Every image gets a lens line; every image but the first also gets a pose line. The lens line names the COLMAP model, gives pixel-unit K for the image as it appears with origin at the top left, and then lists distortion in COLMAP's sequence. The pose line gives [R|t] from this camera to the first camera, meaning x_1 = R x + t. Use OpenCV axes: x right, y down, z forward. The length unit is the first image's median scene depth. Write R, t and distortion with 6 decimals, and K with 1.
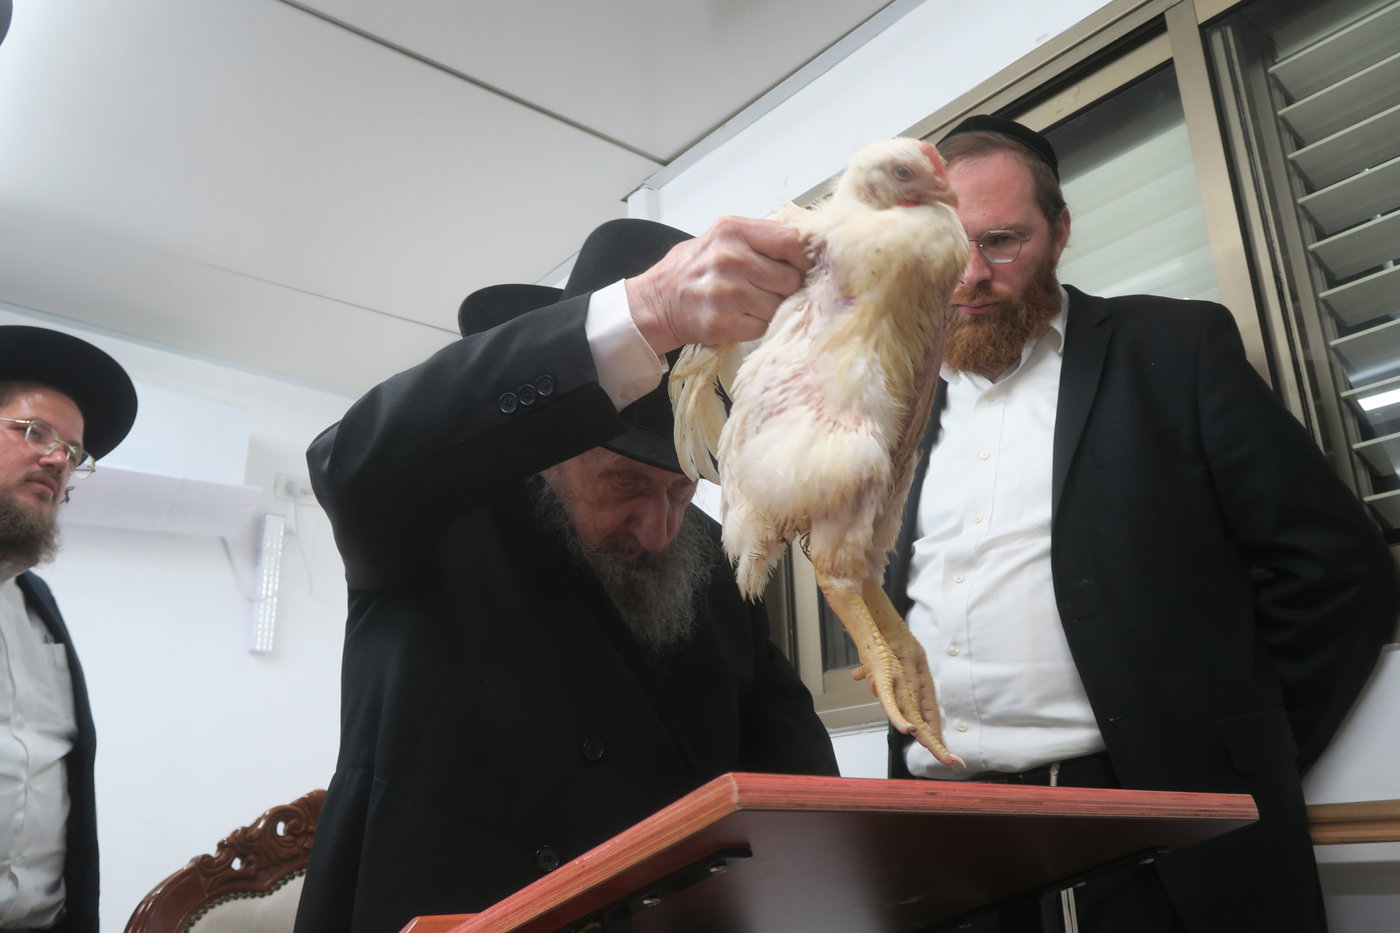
lens RADIAL K [[1213.3, 0, 688.9], [0, 1213.3, 442.4], [0, 0, 1]] dist [-0.003241, 0.008284]
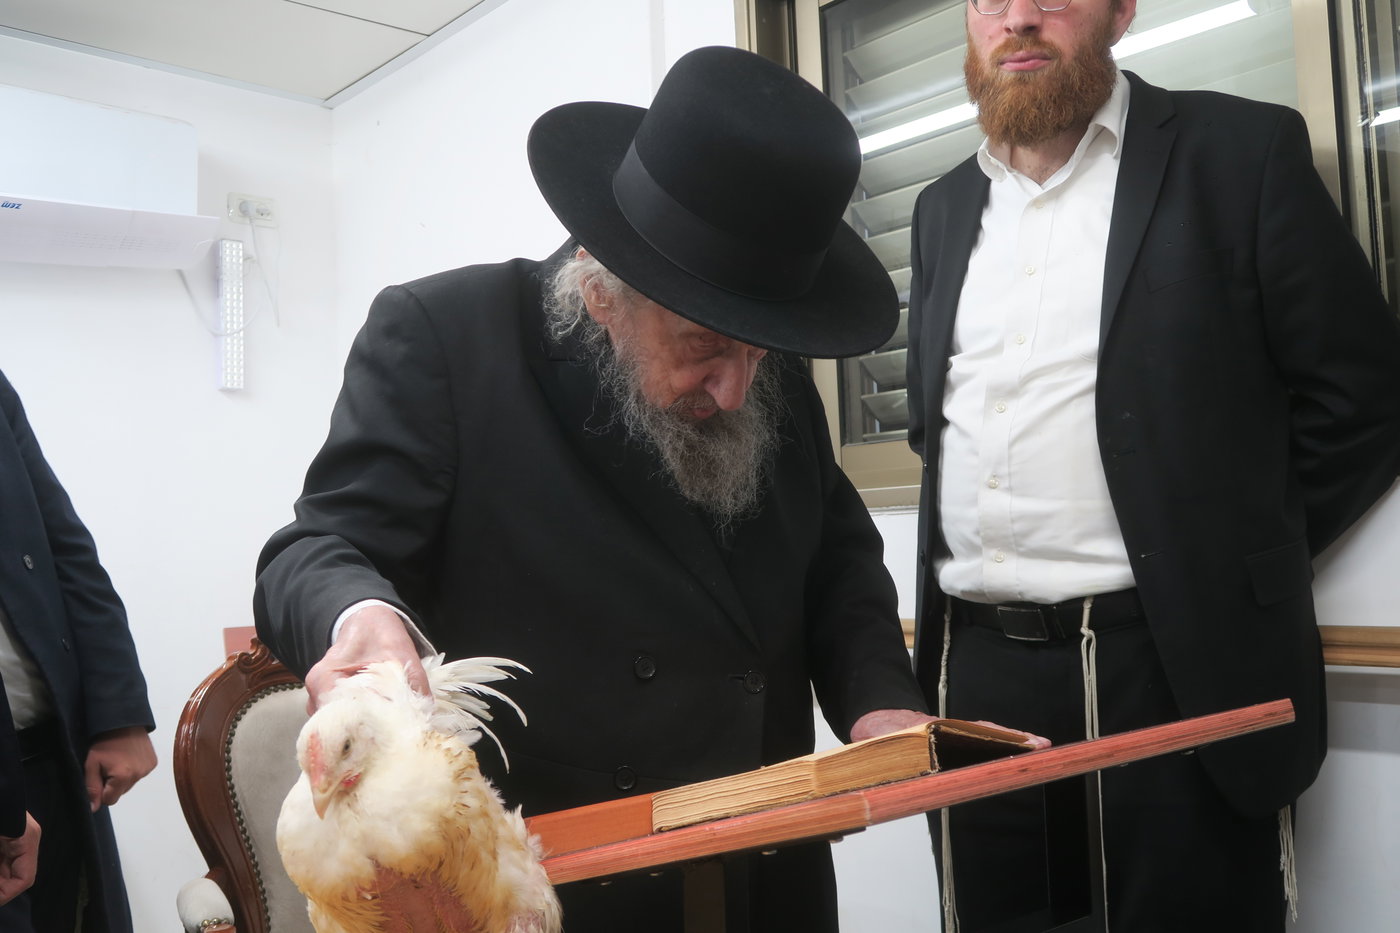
lens RADIAL K [[1301.6, 0, 708.8], [0, 1301.6, 469.9], [0, 0, 1]] dist [0.039883, 0.000000]
pose [[0.999289, -0.010311, 0.036265, -0.059794], [-0.000008, 0.961817, 0.273693, -0.140012], [-0.037702, -0.273498, 0.961133, -0.034998]]
